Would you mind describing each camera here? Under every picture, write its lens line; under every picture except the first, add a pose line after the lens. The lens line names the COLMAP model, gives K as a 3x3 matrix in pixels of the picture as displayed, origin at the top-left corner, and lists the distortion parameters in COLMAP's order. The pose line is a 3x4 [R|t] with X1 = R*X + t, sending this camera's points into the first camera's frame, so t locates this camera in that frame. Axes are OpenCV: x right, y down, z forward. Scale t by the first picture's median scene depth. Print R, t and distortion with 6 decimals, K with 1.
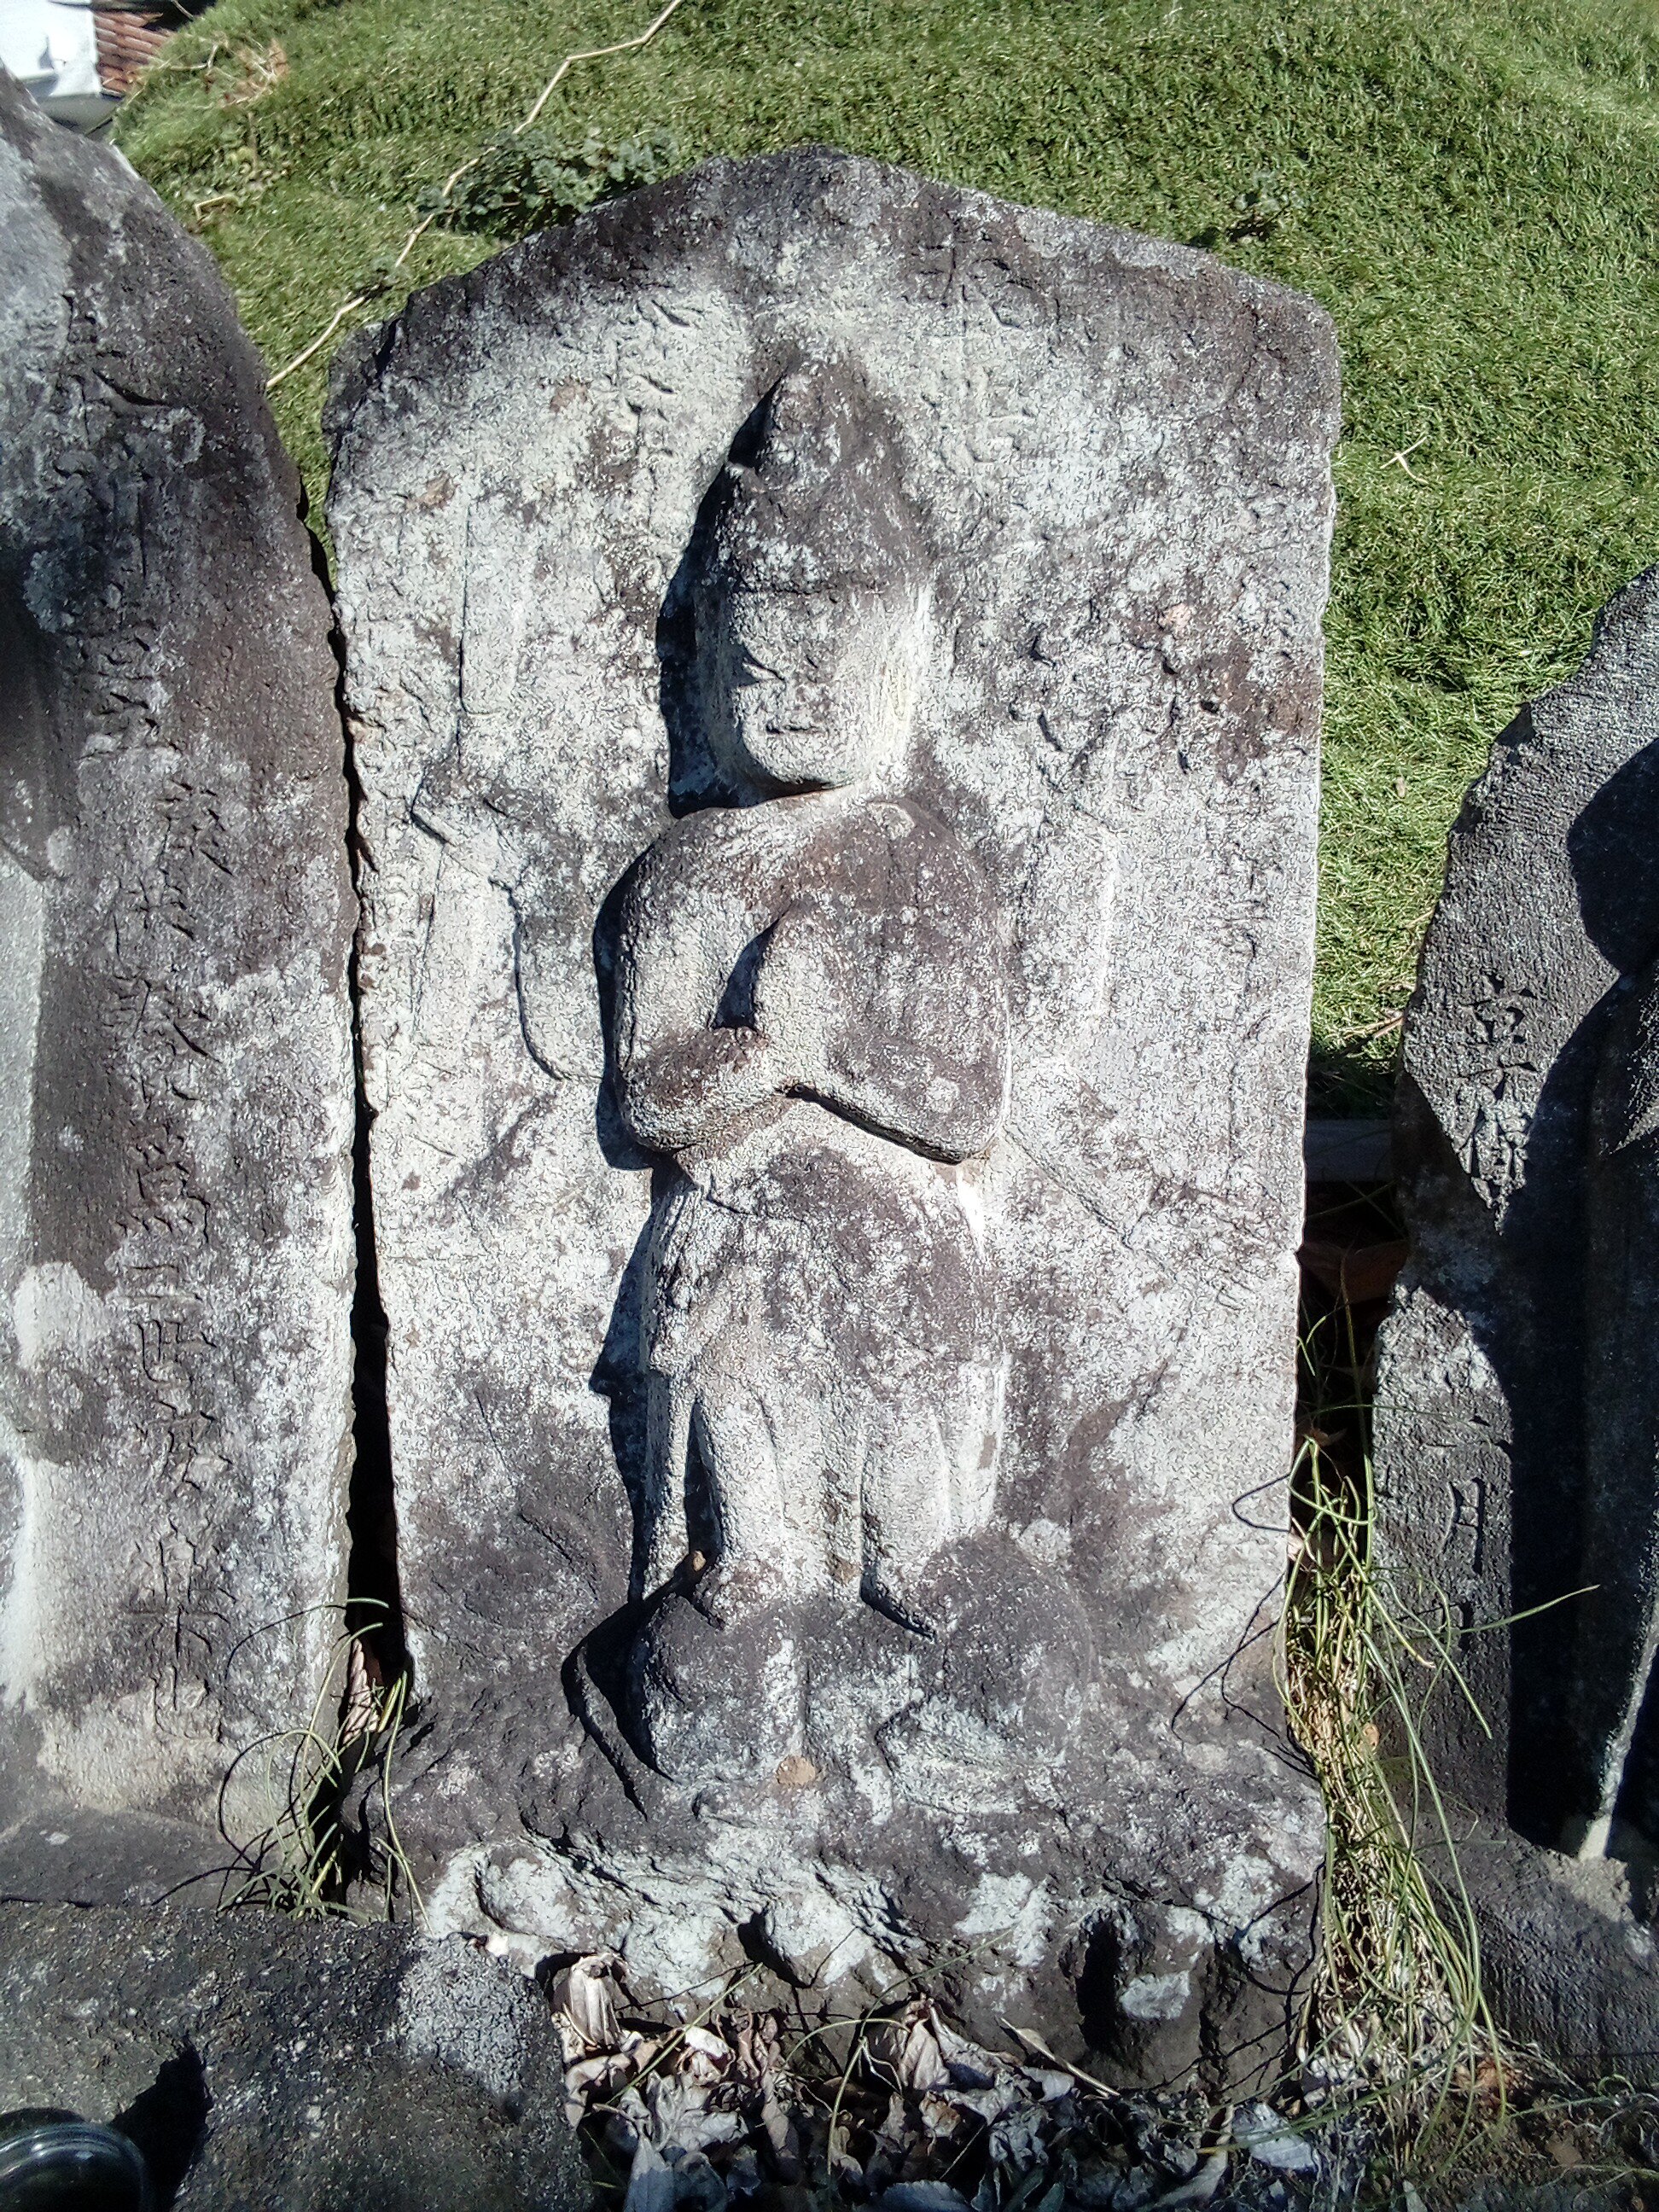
lens RADIAL K [[1874.2, 0, 839.8], [0, 1874.2, 1107.3], [0, 0, 1]] dist [0.067868, -0.115300]
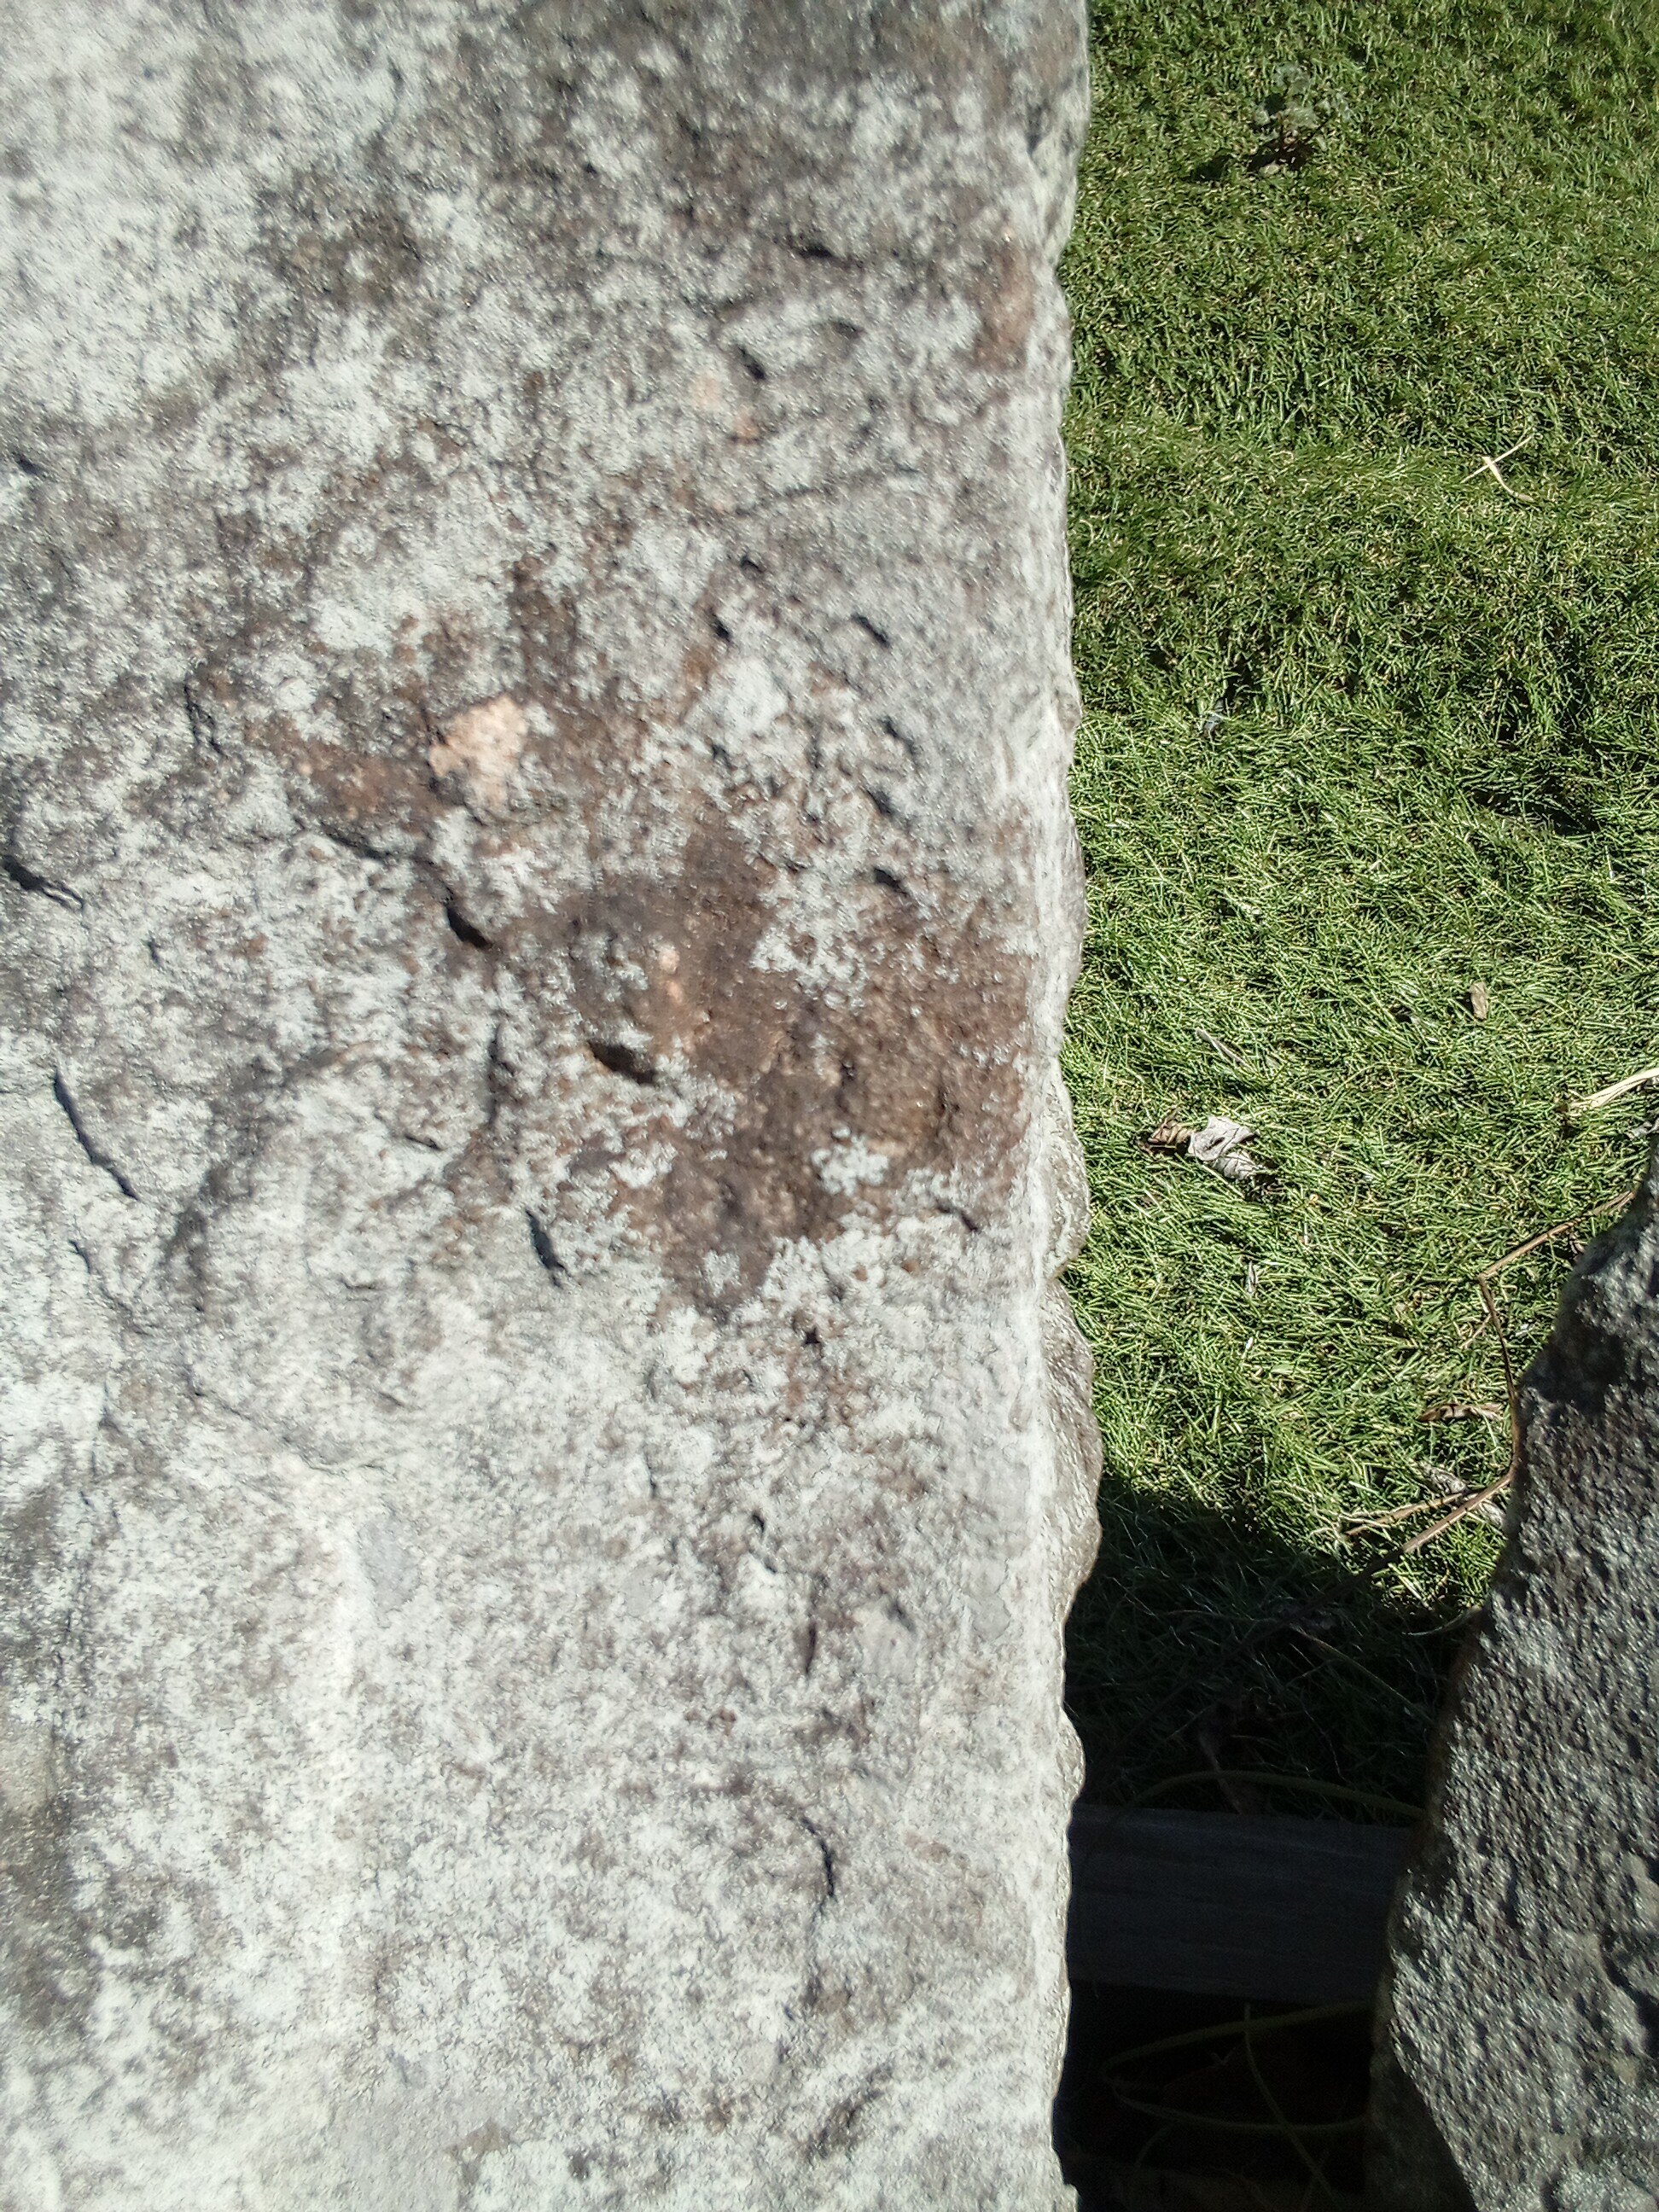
lens RADIAL K [[1874.2, 0, 839.5], [0, 1874.2, 1105.1], [0, 0, 1]] dist [0.067868, -0.115300]
pose [[0.997773, 0.012302, -0.065556, 0.241393], [-0.015083, 0.999000, -0.042091, -0.190845], [0.064972, 0.042986, 0.996961, 0.709573]]
